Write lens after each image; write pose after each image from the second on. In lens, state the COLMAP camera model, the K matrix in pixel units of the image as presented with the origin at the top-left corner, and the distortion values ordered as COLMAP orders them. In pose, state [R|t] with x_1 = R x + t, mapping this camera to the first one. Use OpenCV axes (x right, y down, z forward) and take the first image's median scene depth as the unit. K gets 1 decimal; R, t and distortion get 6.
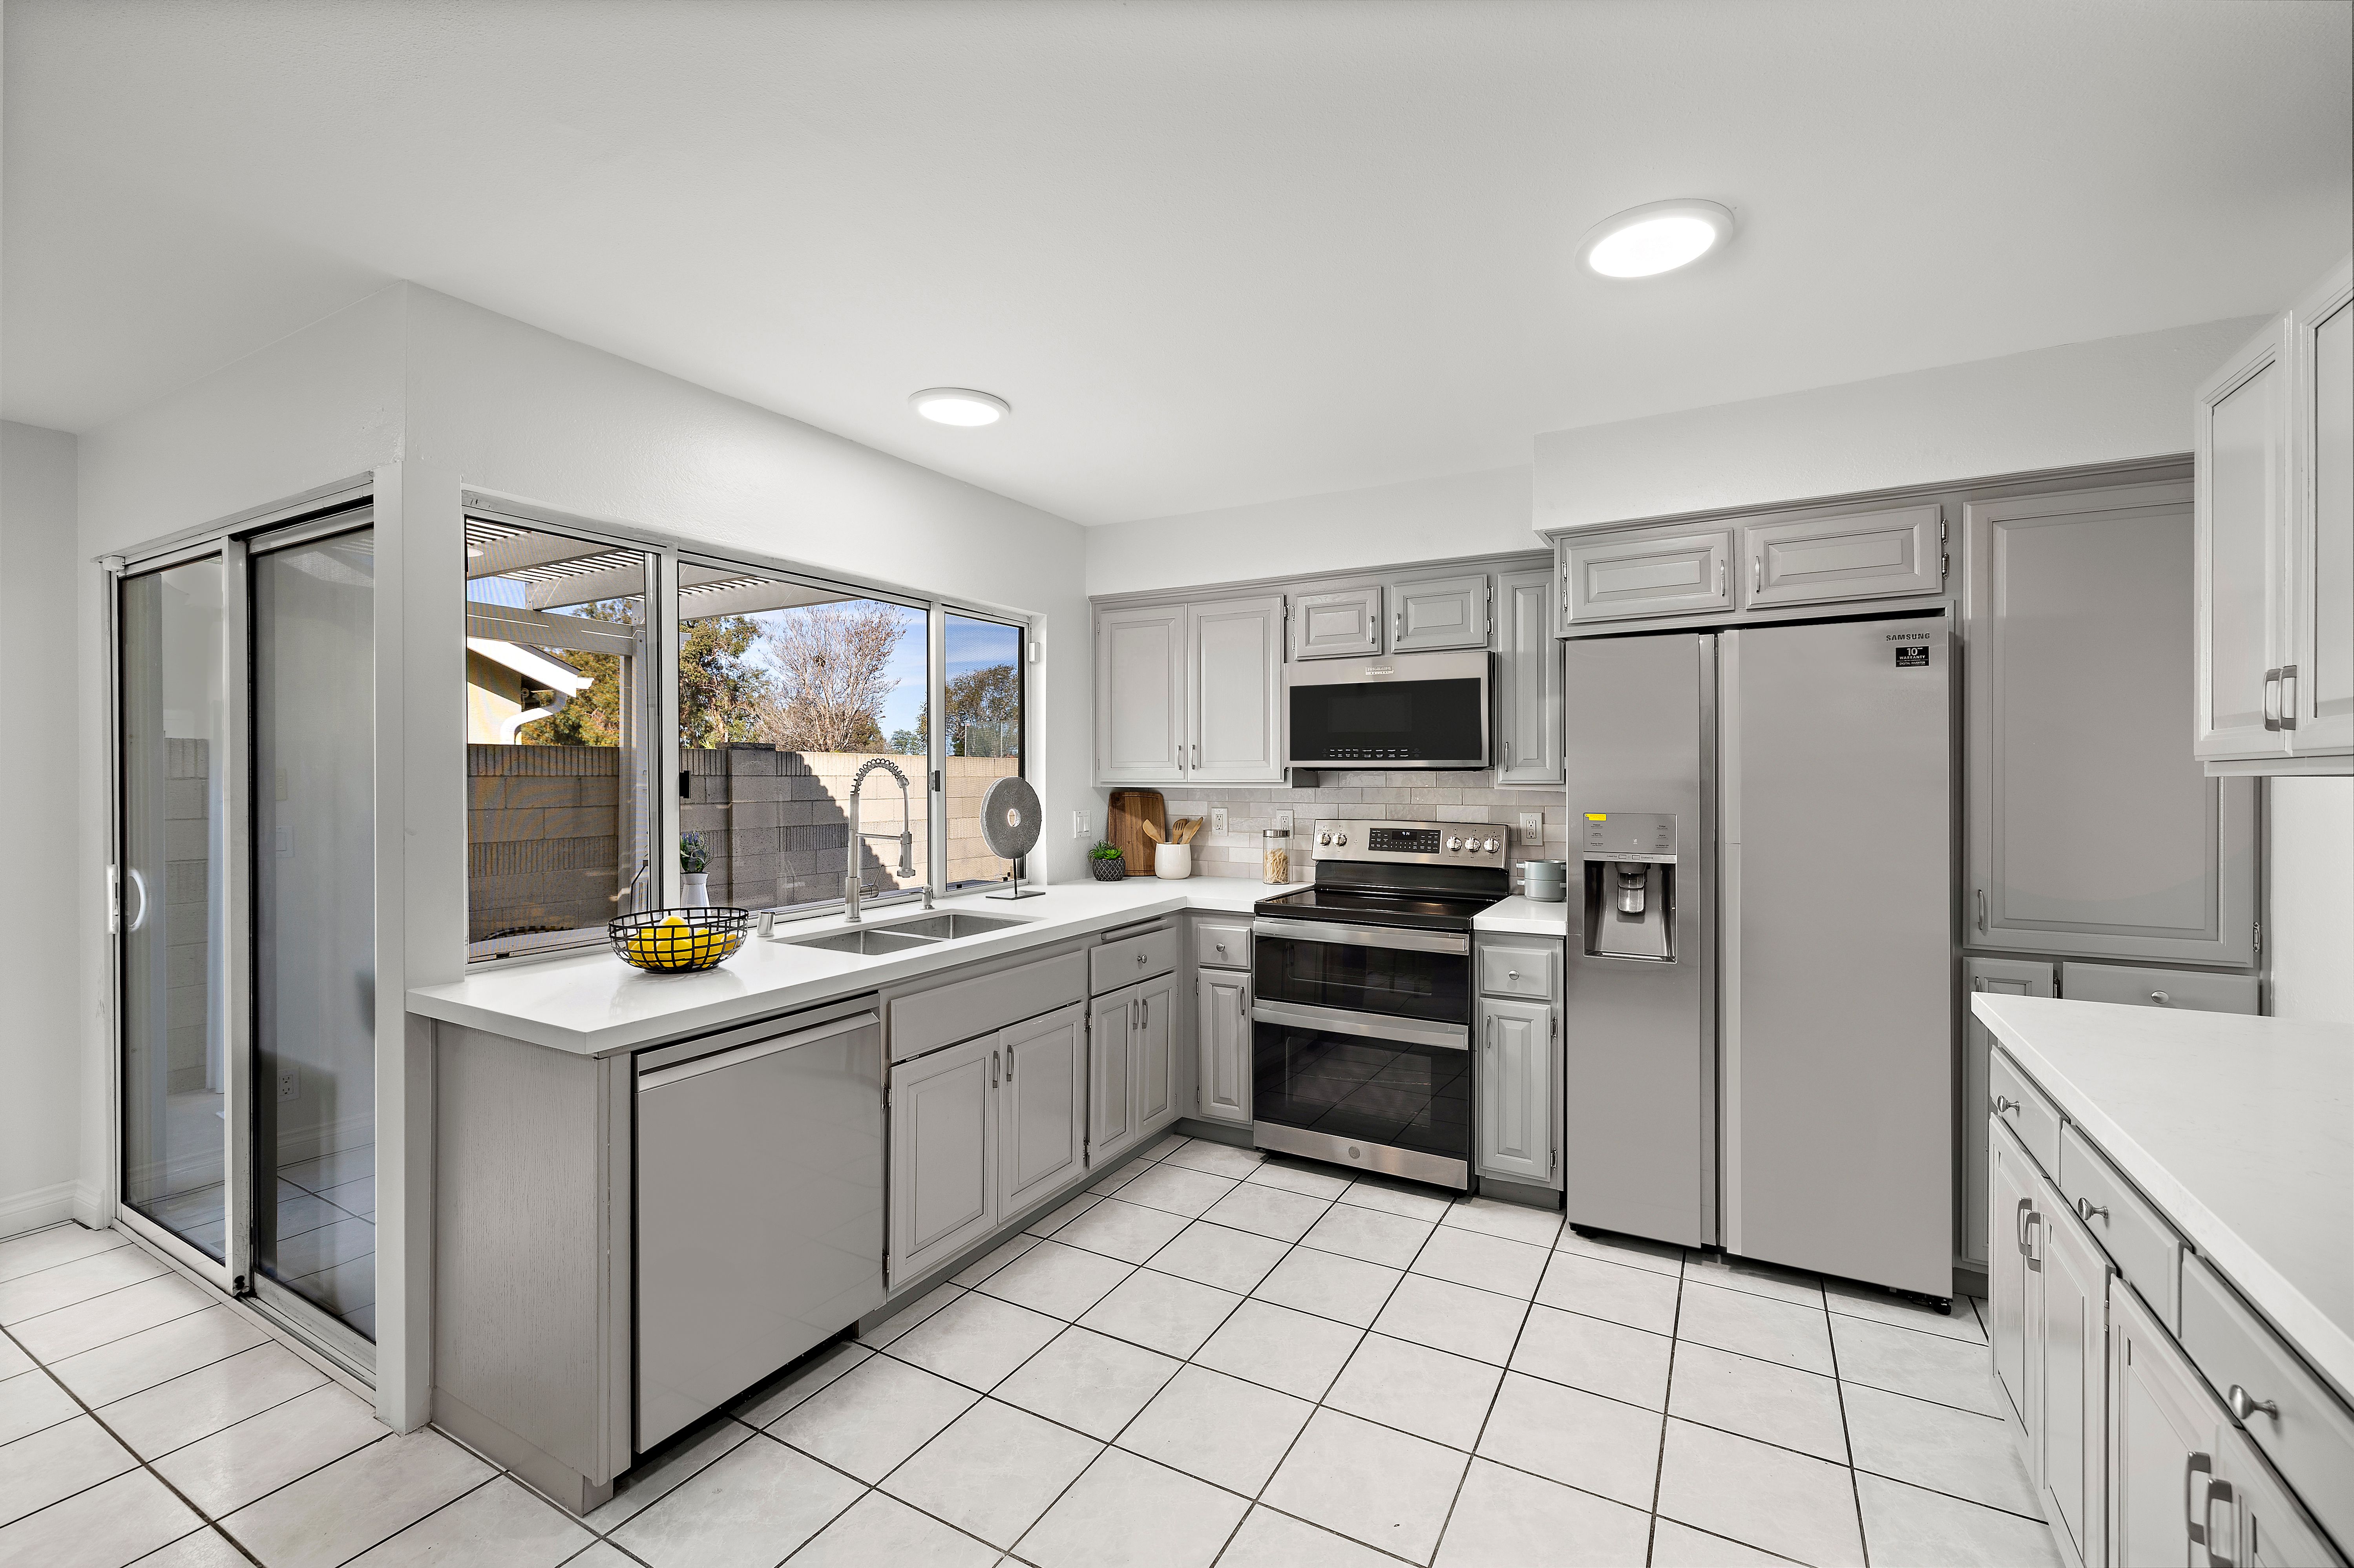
lens RADIAL K [[1000.4, 0, 1174.8], [0, 1000.4, 778.4], [0, 0, 1]] dist [0.004640, 0.000994]
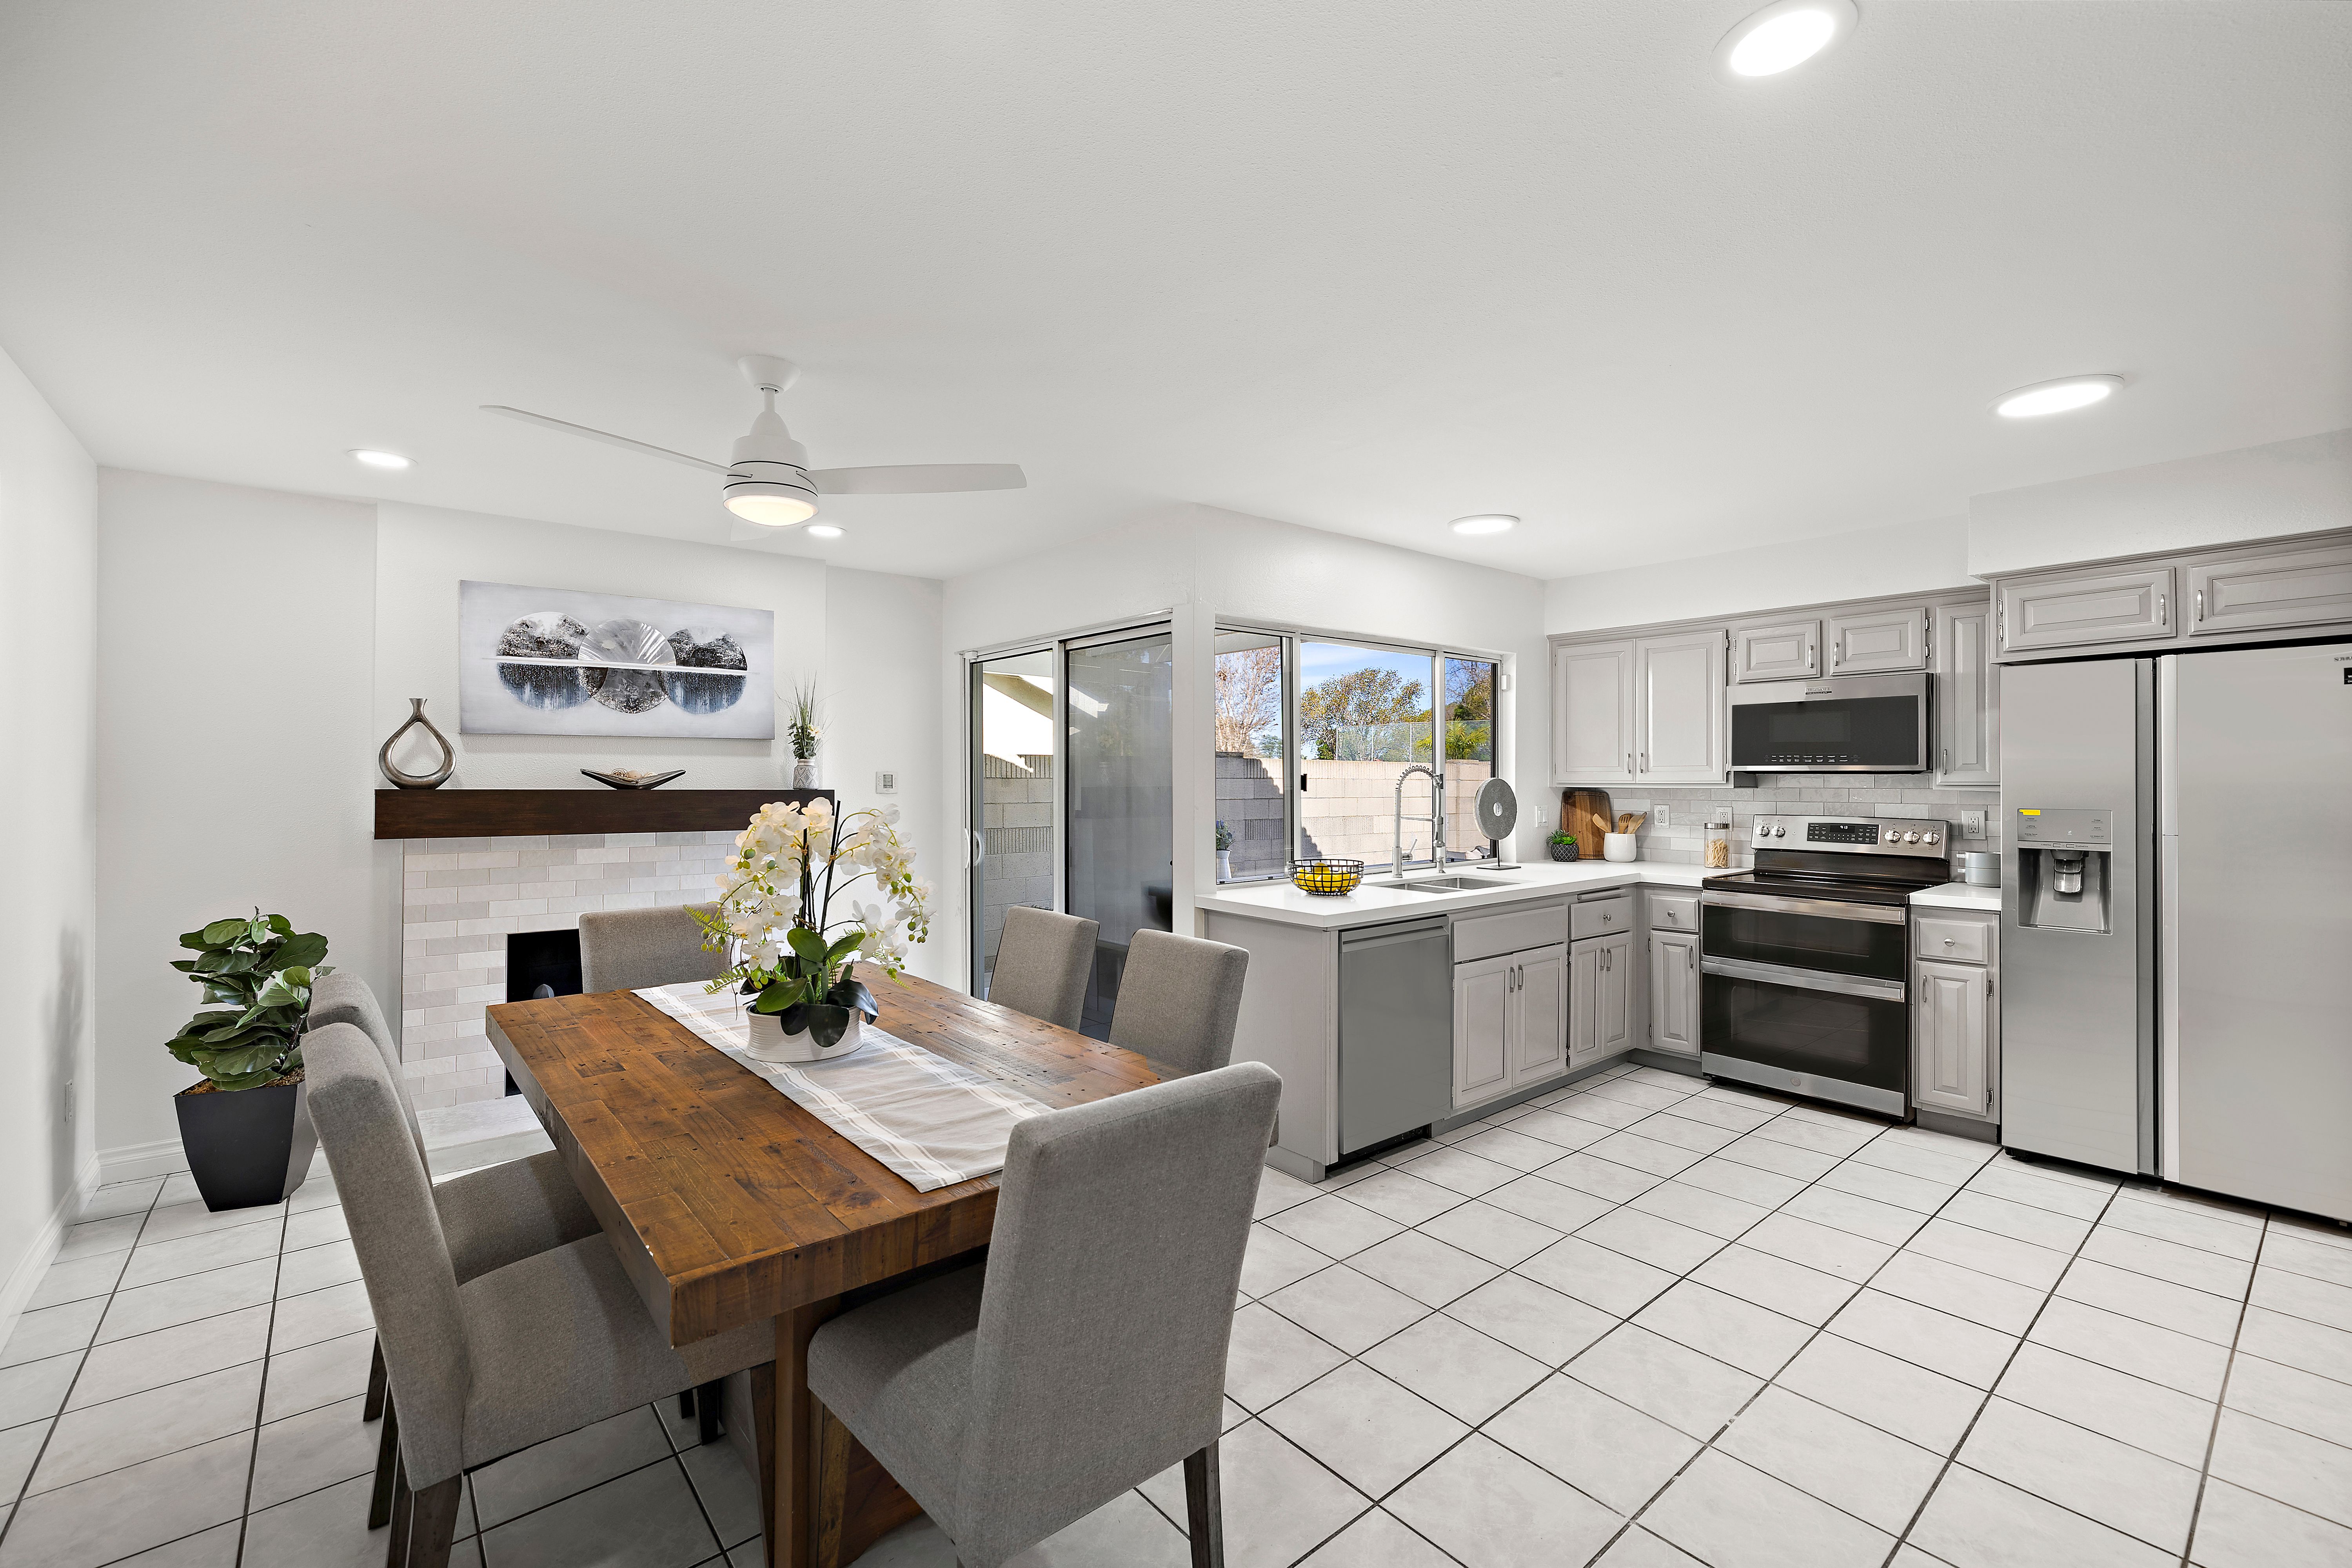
lens RADIAL K [[999.7, 0, 1171.5], [0, 999.7, 776.4], [0, 0, 1]] dist [0.004640, 0.000994]
pose [[0.935196, 0.001073, -0.354130, -0.110467], [-0.002970, 0.999984, -0.004811, 0.004036], [0.354119, 0.005551, 0.935184, -0.462866]]
